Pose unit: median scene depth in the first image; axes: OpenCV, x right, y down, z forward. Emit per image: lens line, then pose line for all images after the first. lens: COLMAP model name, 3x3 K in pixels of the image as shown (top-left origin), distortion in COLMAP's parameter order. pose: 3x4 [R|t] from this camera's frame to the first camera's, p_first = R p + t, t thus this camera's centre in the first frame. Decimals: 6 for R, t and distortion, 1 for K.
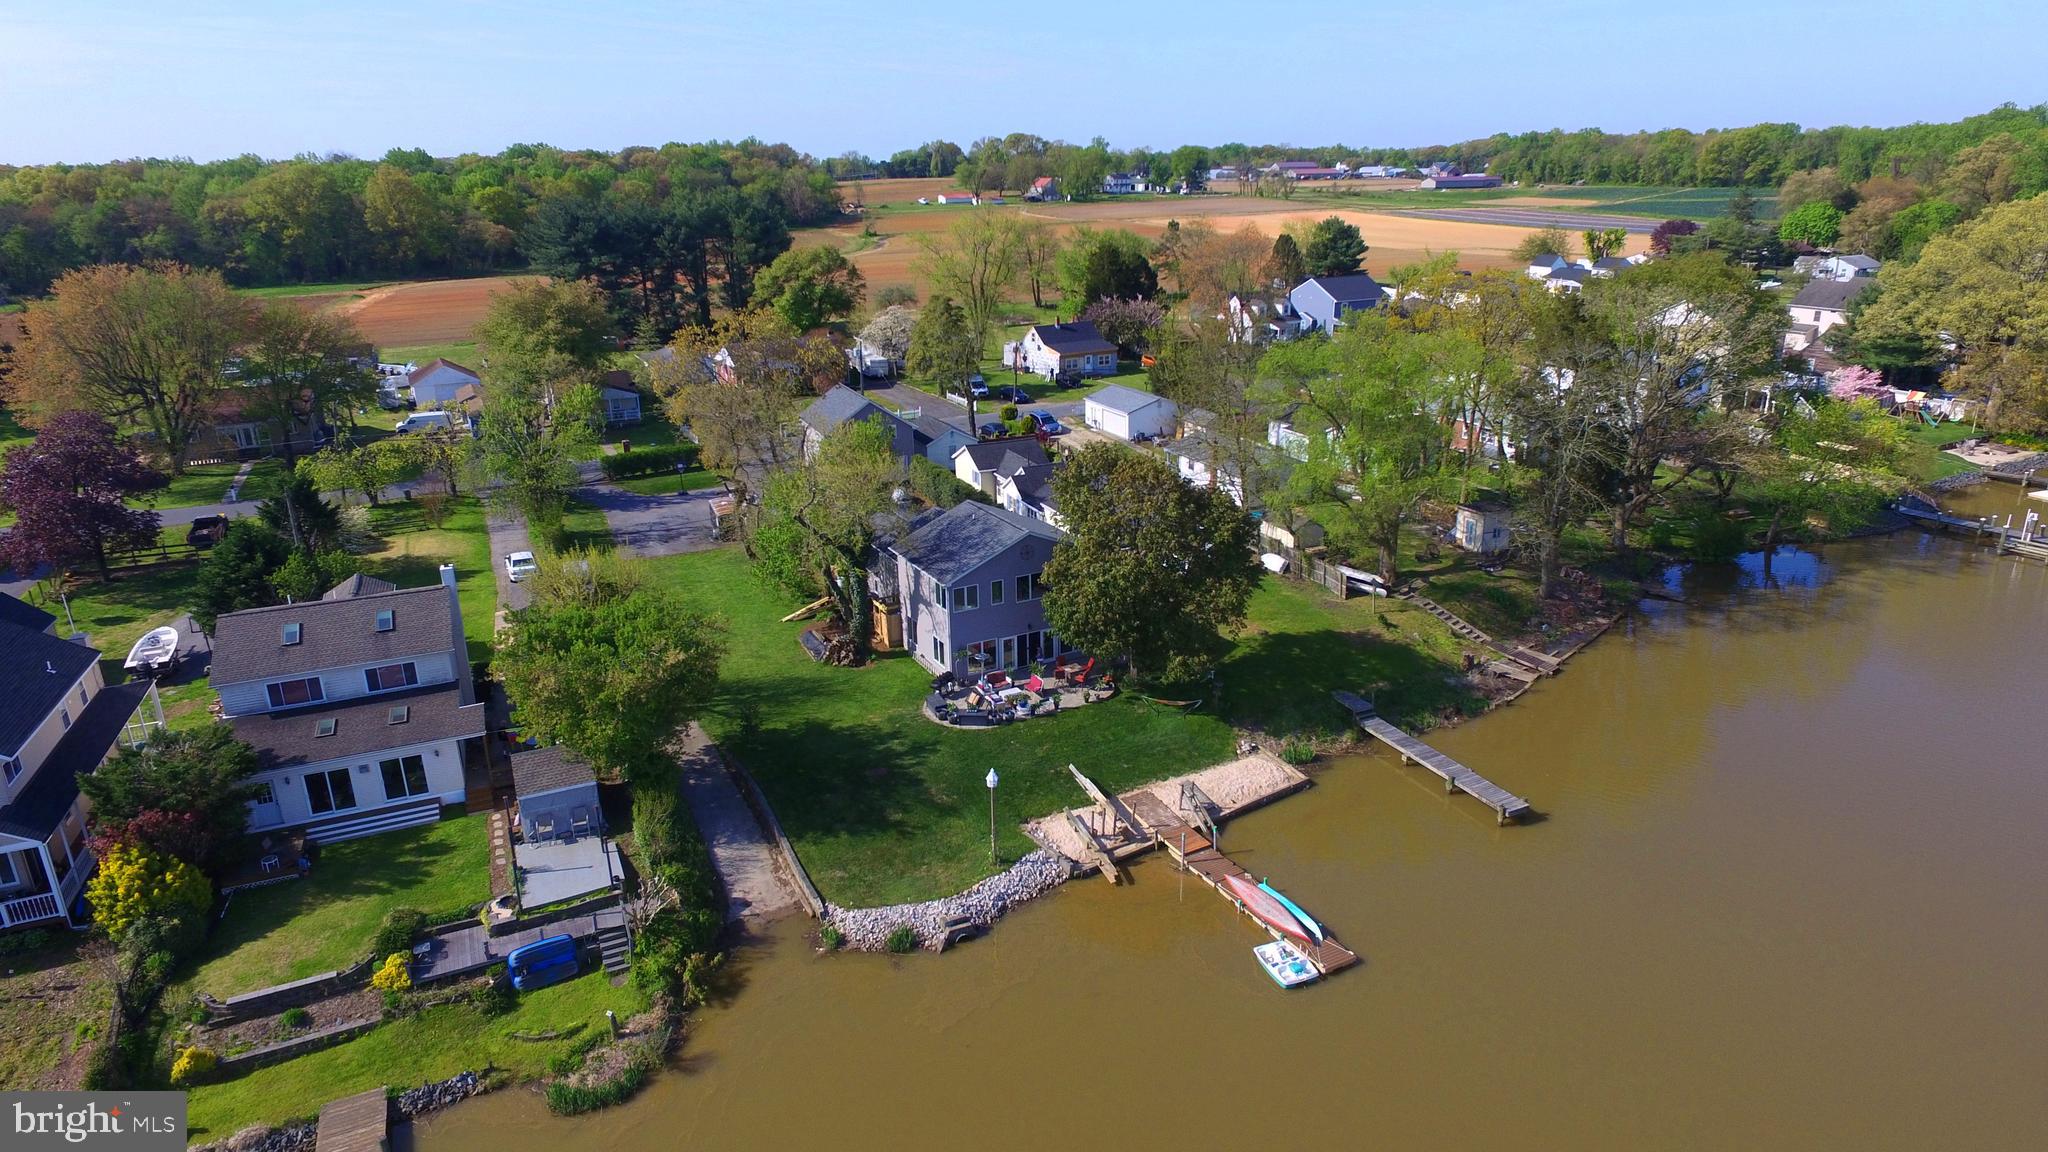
lens RADIAL K [[1186.3, 0, 1027.7], [0, 1186.3, 576.2], [0, 0, 1]] dist [-0.004264, 0.011871]
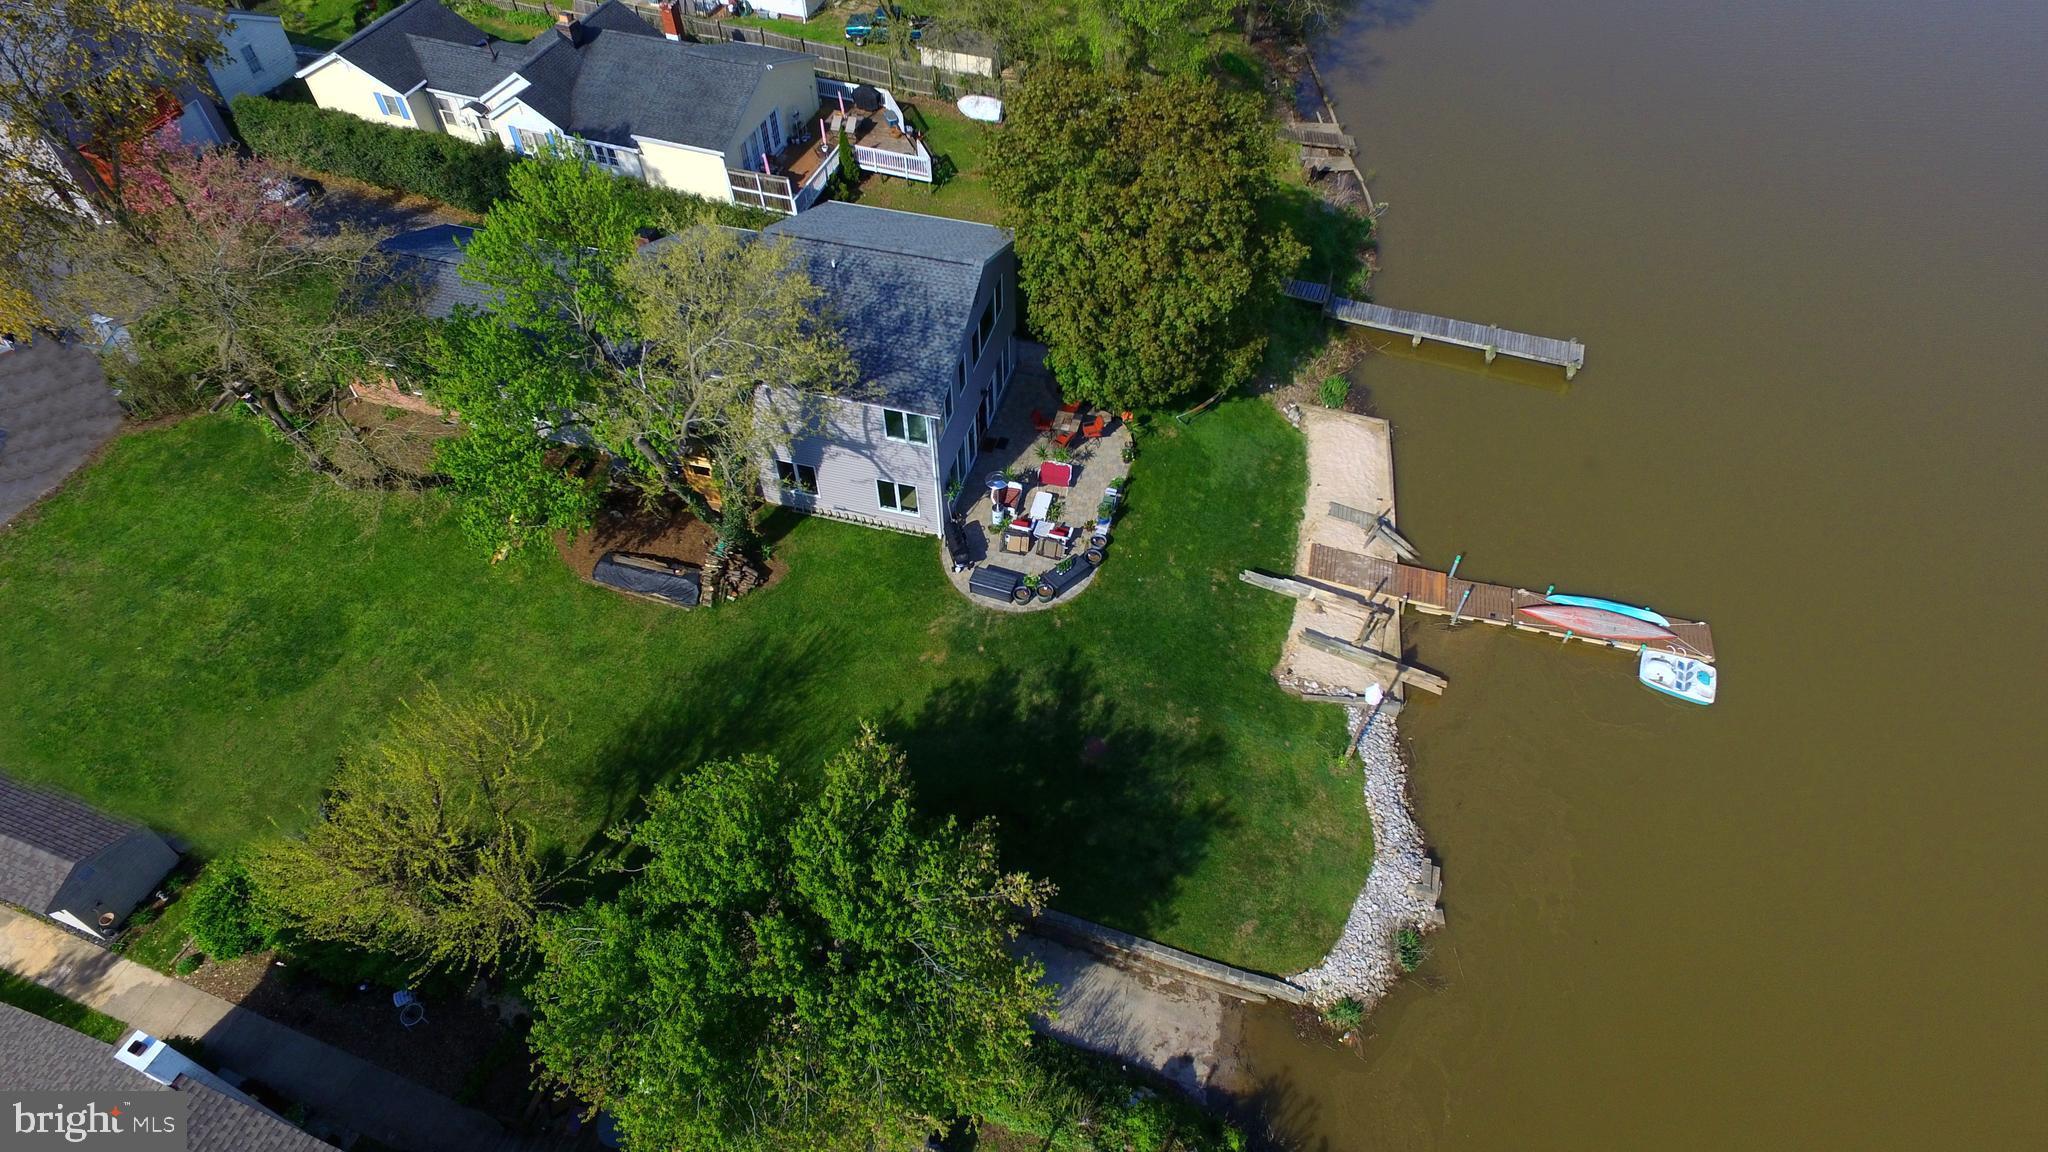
lens RADIAL K [[1186.3, 0, 1027.7], [0, 1186.3, 576.2], [0, 0, 1]] dist [-0.004264, 0.011871]
pose [[0.686676, -0.545733, 0.480262, -0.346381], [0.227994, 0.788980, 0.570552, -0.241529], [-0.690286, -0.282288, 0.666197, 0.521753]]
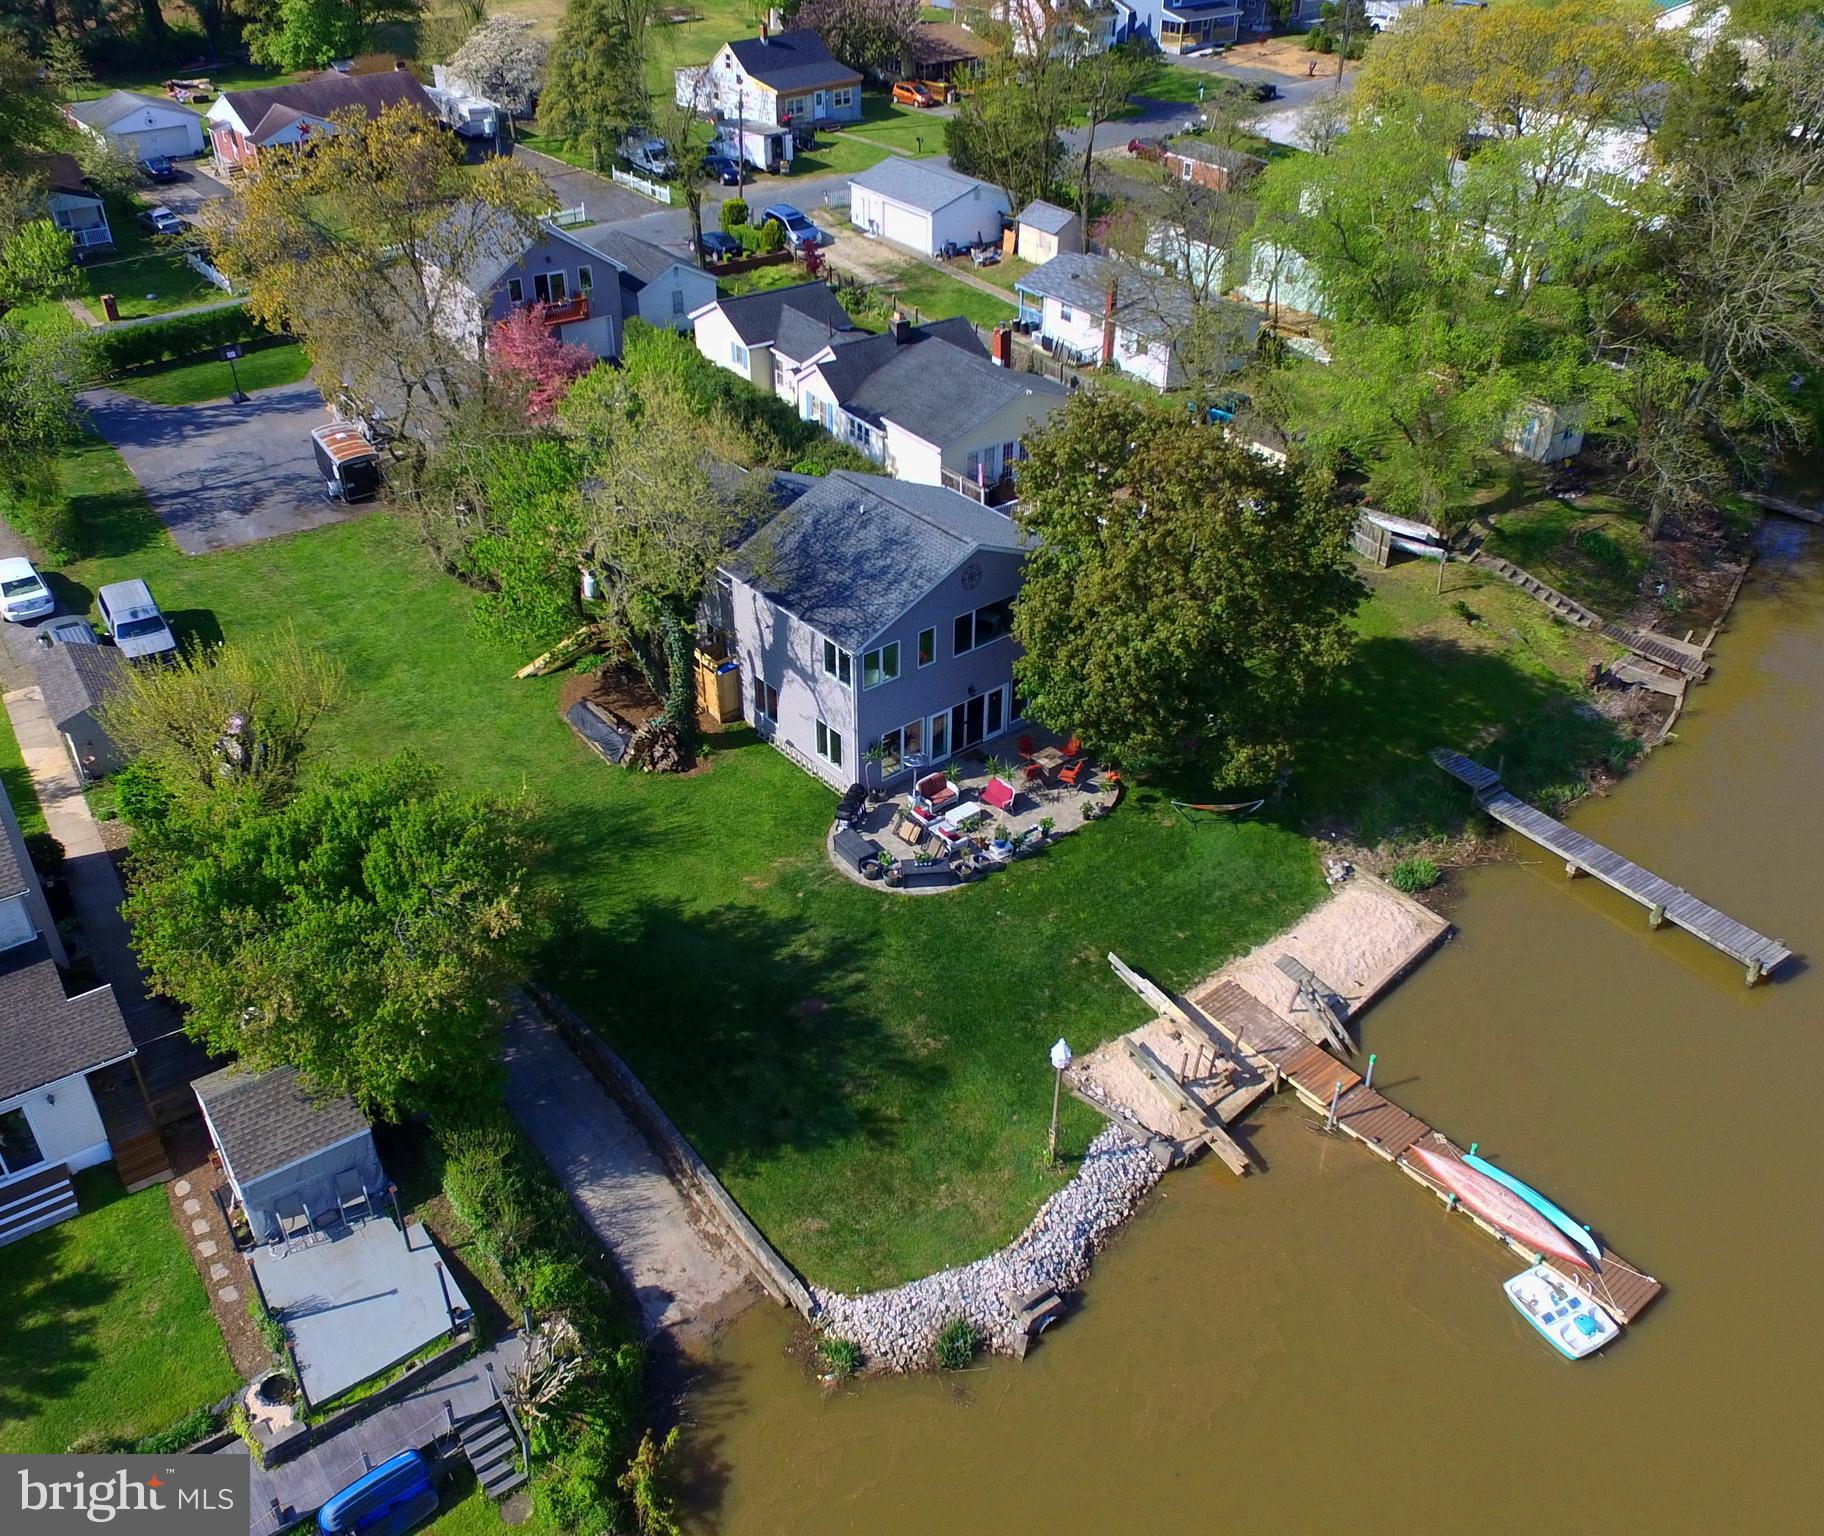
lens RADIAL K [[1592.4, 0, 884.0], [0, 1592.4, 760.3], [0, 0, 1]] dist [0.001260, -0.006976]
pose [[0.984852, -0.087467, 0.149723, -0.168717], [0.046279, 0.964722, 0.259170, -0.137964], [-0.167110, -0.248315, 0.954156, 0.212773]]
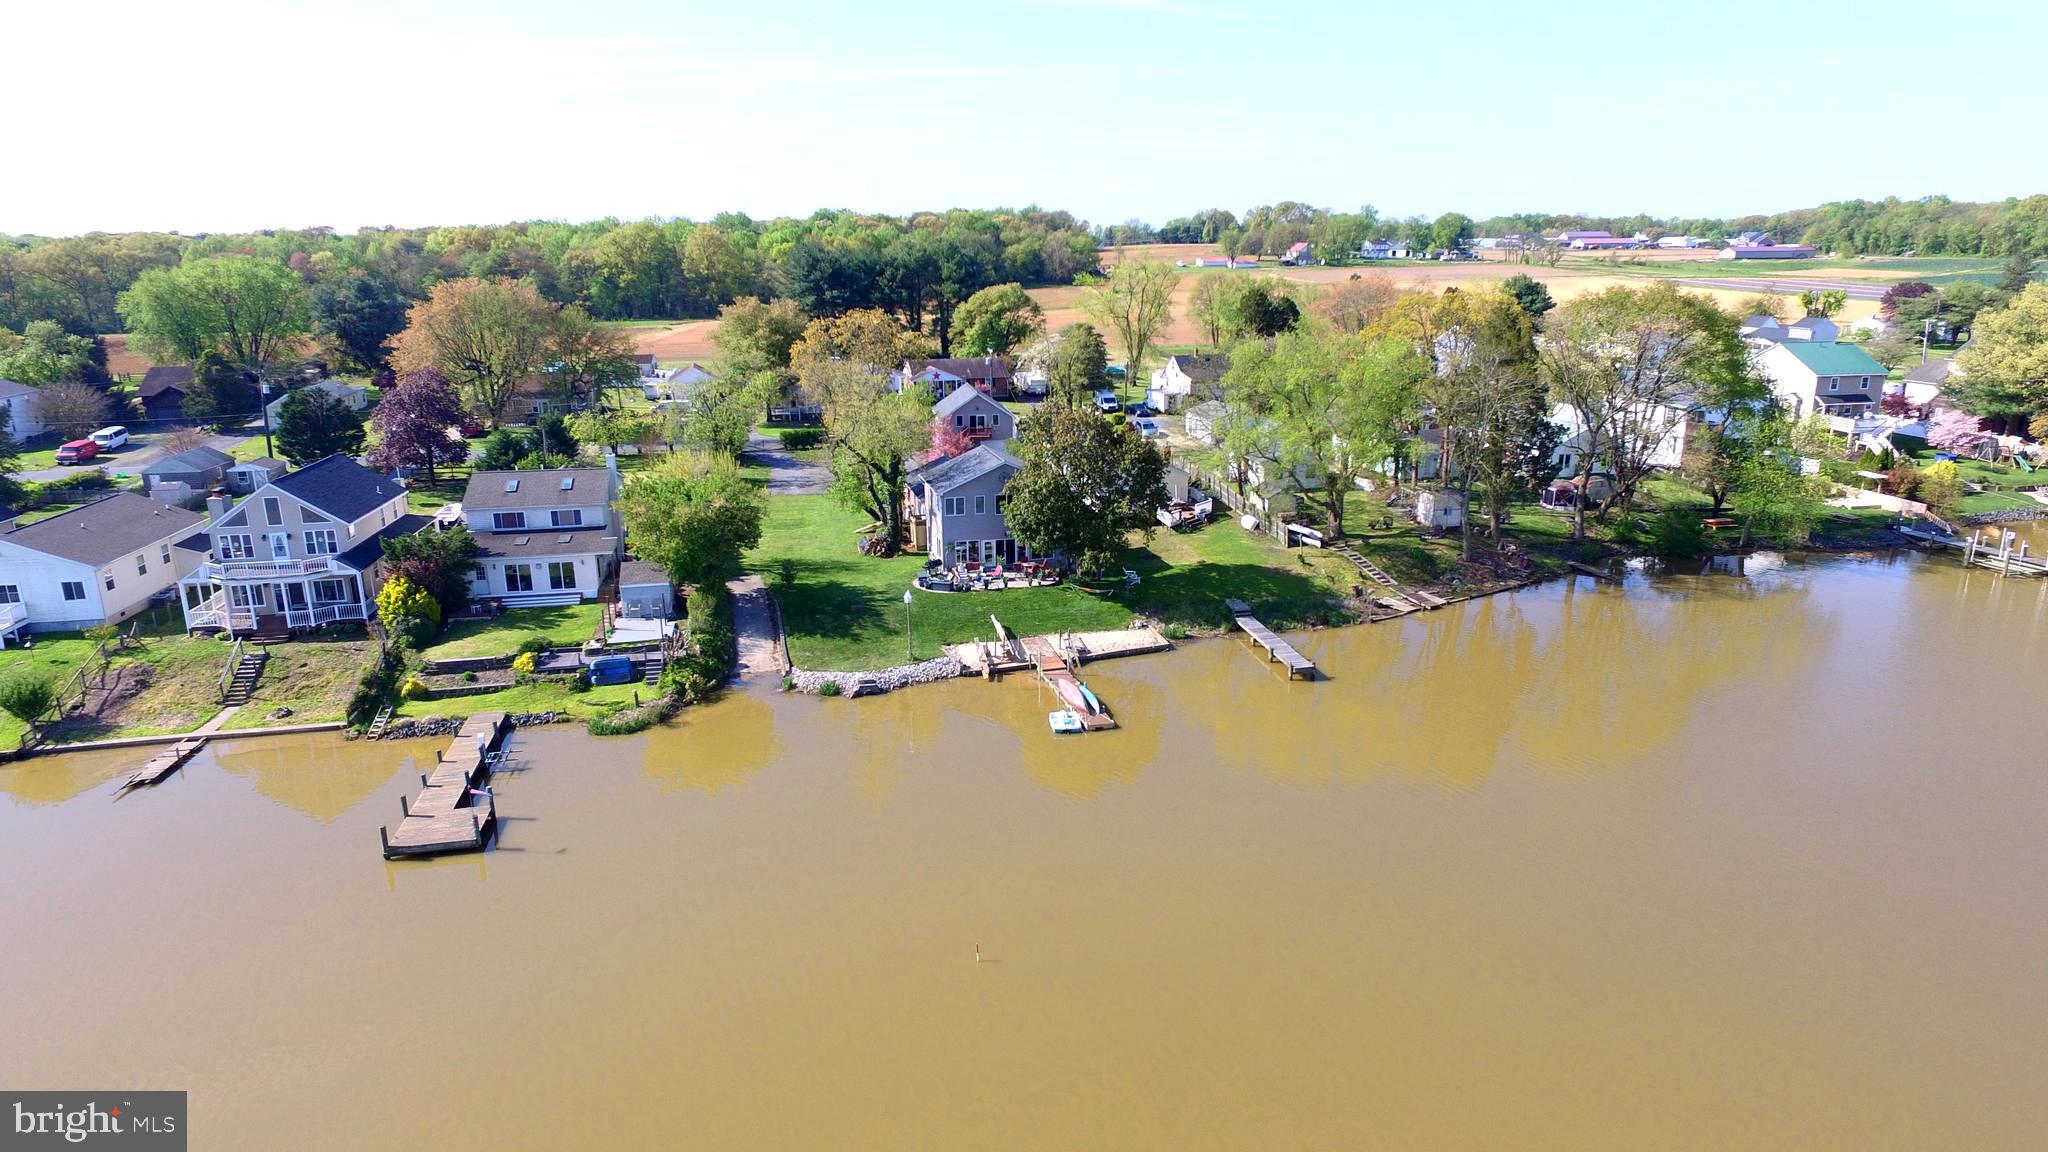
lens RADIAL K [[1186.3, 0, 1027.7], [0, 1186.3, 576.2], [0, 0, 1]] dist [-0.004264, 0.011871]
pose [[0.971234, 0.072706, -0.226755, 0.334854], [-0.084777, 0.995430, -0.043946, 0.146758], [0.222523, 0.061905, 0.972960, -0.303496]]
